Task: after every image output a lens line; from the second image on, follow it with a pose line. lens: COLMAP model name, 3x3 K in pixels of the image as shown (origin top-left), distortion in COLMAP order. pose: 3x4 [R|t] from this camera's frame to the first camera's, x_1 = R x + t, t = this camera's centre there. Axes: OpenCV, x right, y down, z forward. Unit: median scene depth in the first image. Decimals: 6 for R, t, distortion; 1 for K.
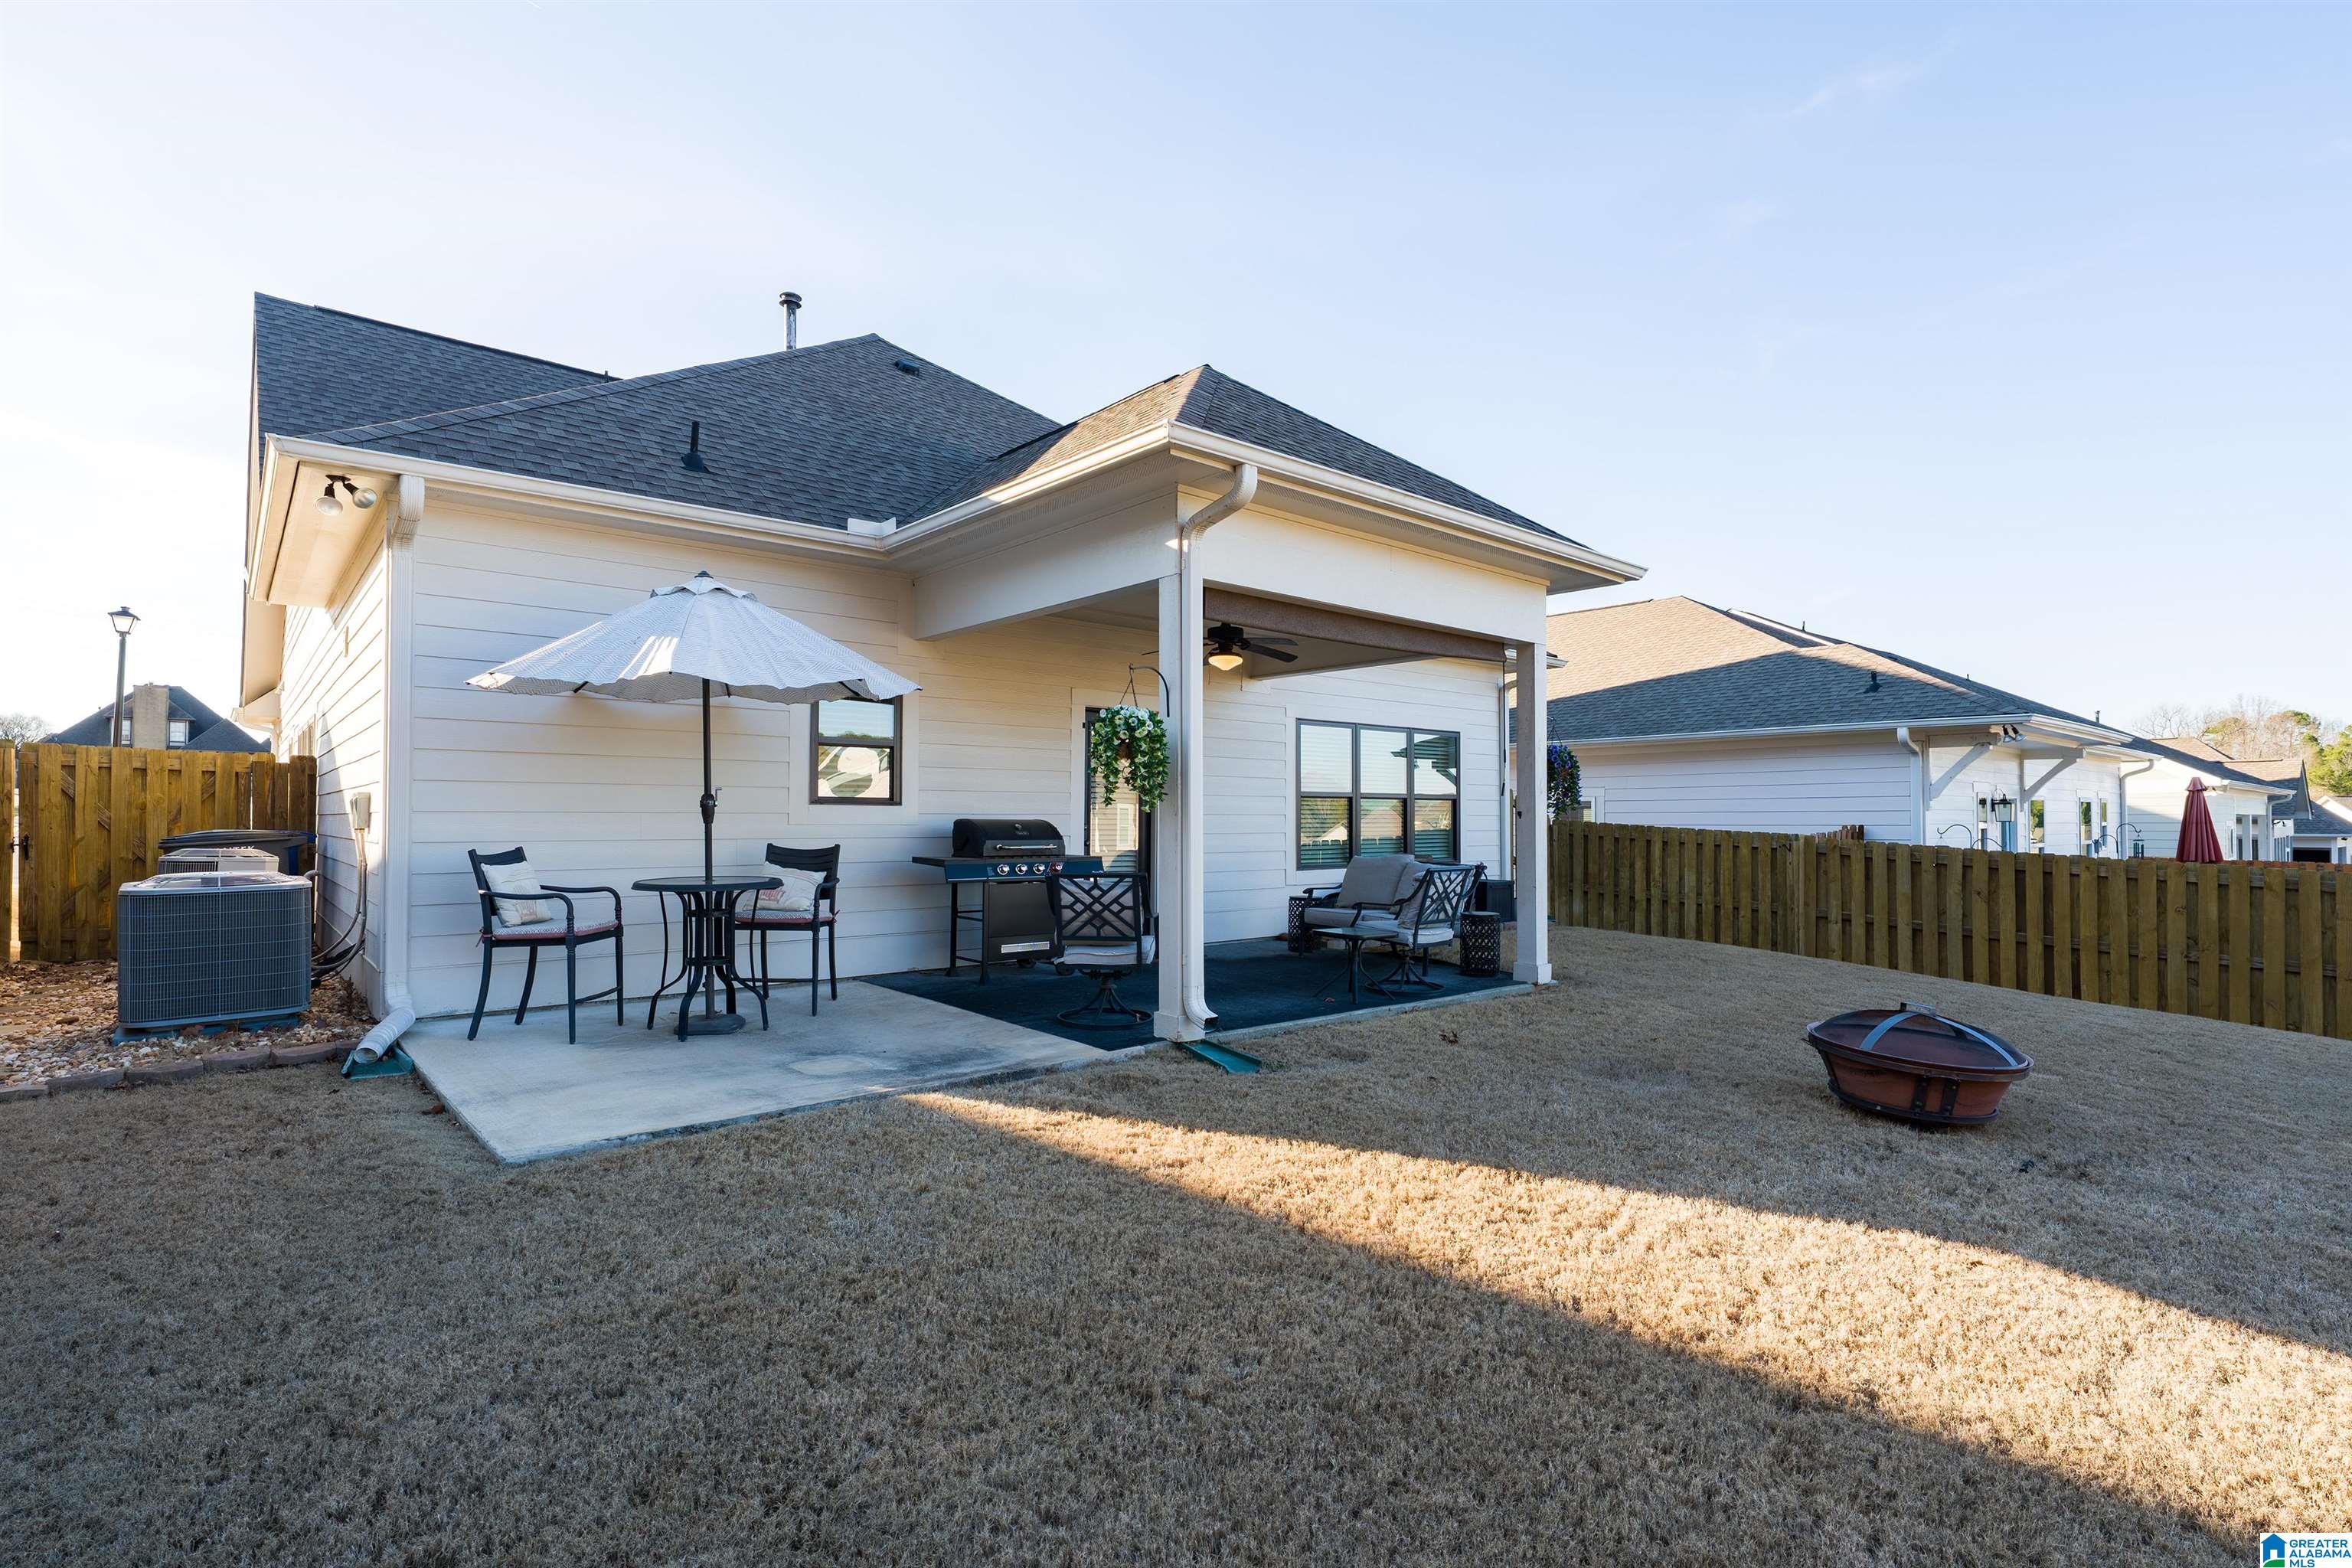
lens RADIAL K [[1131.6, 0, 1176.0], [0, 1131.6, 784.0], [0, 0, 1]] dist [0.000713, -0.000090]
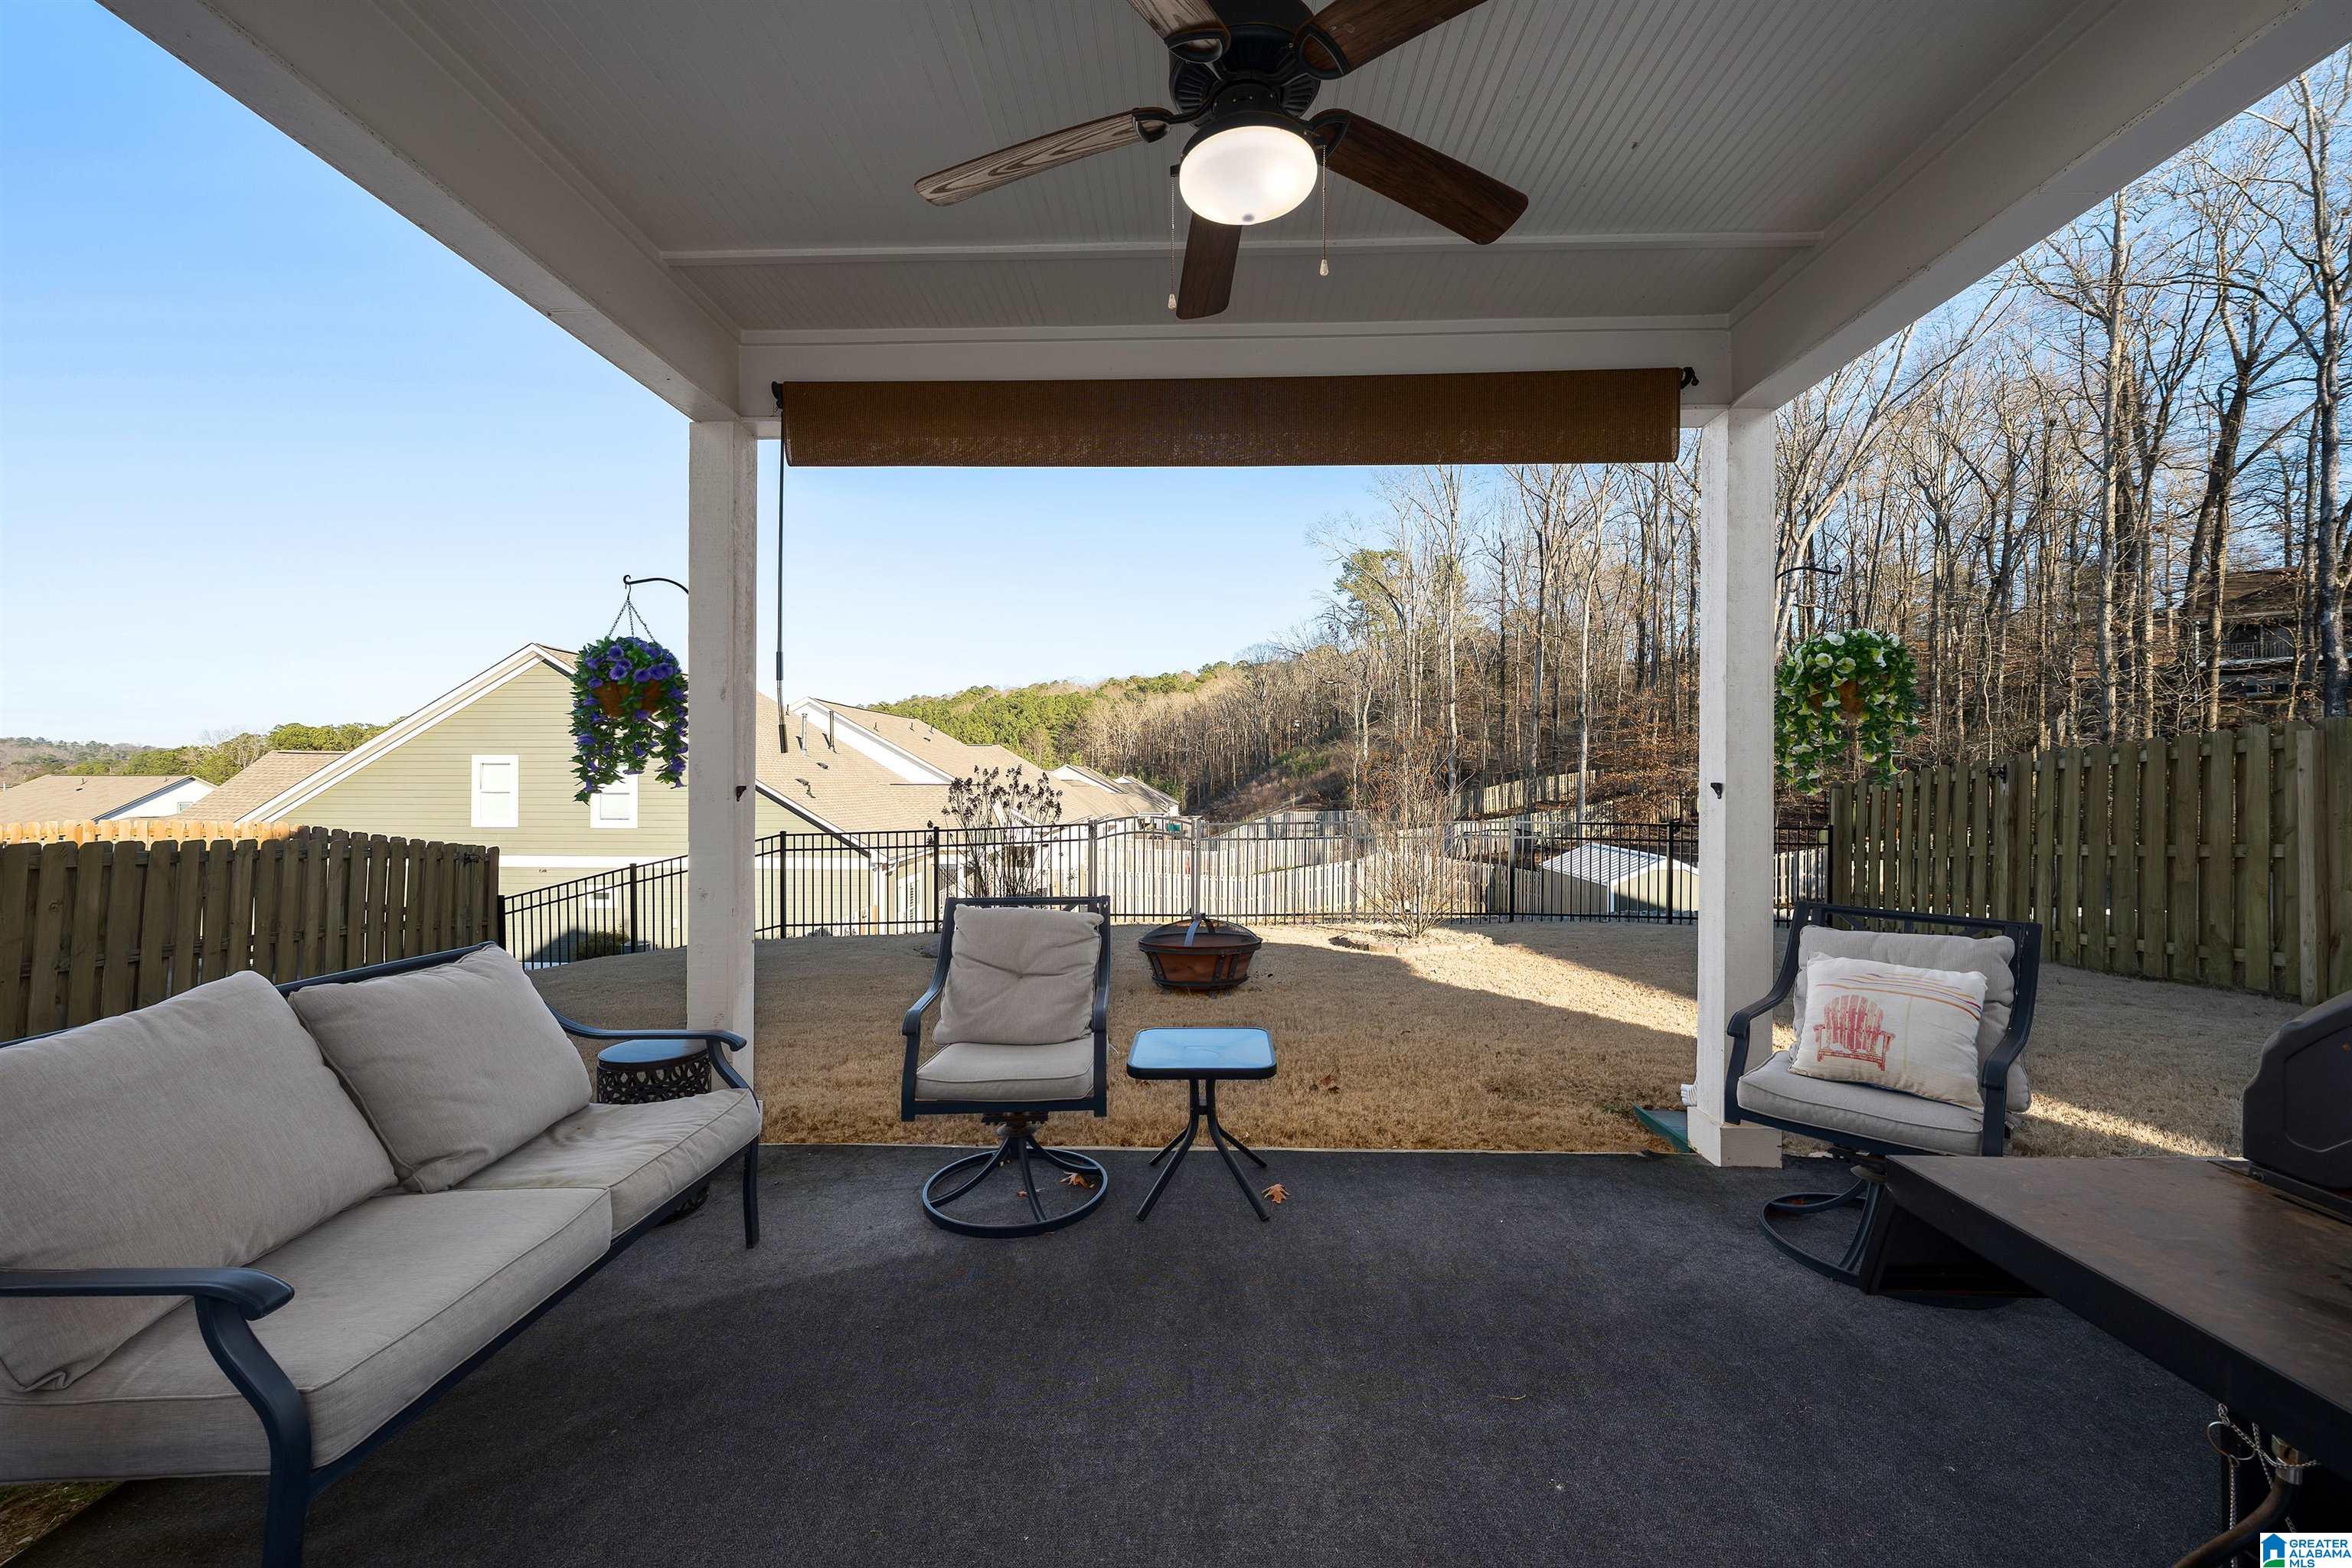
lens RADIAL K [[914.2, 0, 1176.0], [0, 914.2, 784.0], [0, 0, 1]] dist [-0.000502, -0.000026]
pose [[-0.755957, -0.010086, 0.654544, -0.050480], [-0.024687, 0.999609, -0.013108, 0.021119], [-0.654156, -0.026068, -0.755911, 0.953477]]
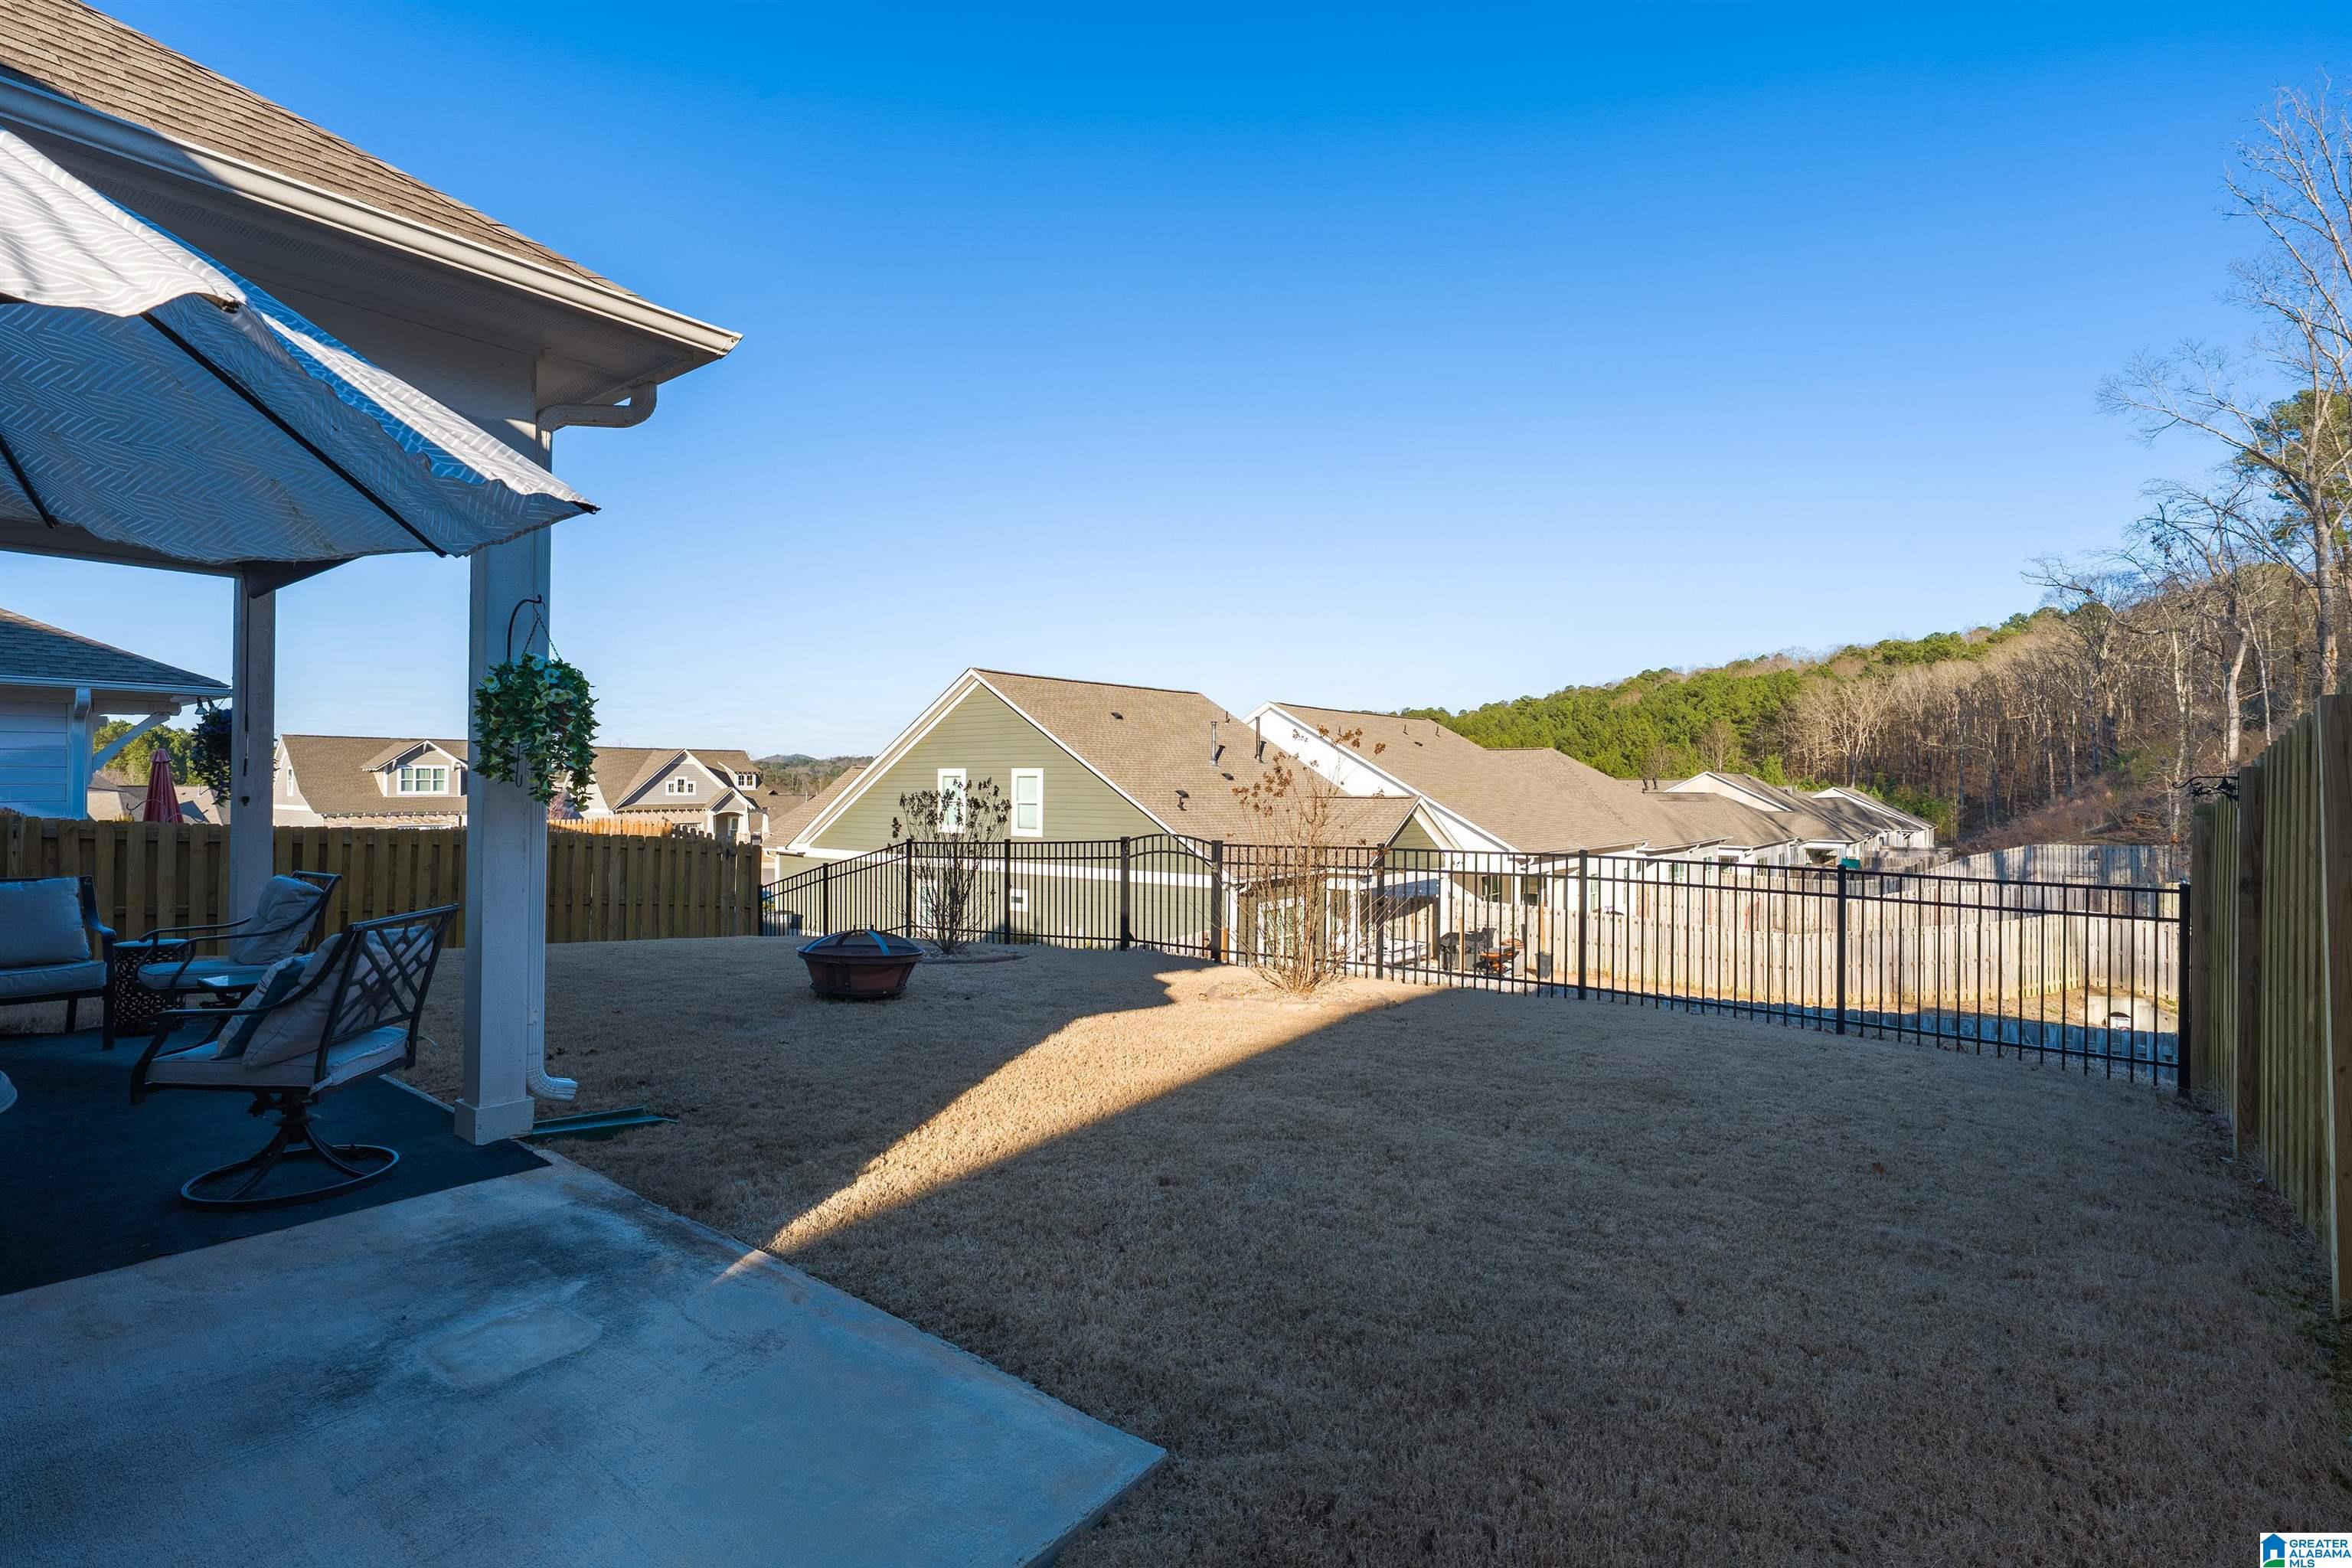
lens RADIAL K [[1131.6, 0, 1176.0], [0, 1131.6, 784.0], [0, 0, 1]] dist [0.000713, -0.000090]
pose [[-0.201053, -0.002063, 0.979578, -0.459213], [-0.033129, 0.999440, -0.004695, -0.000297], [-0.979020, -0.033396, -0.201009, 0.448640]]
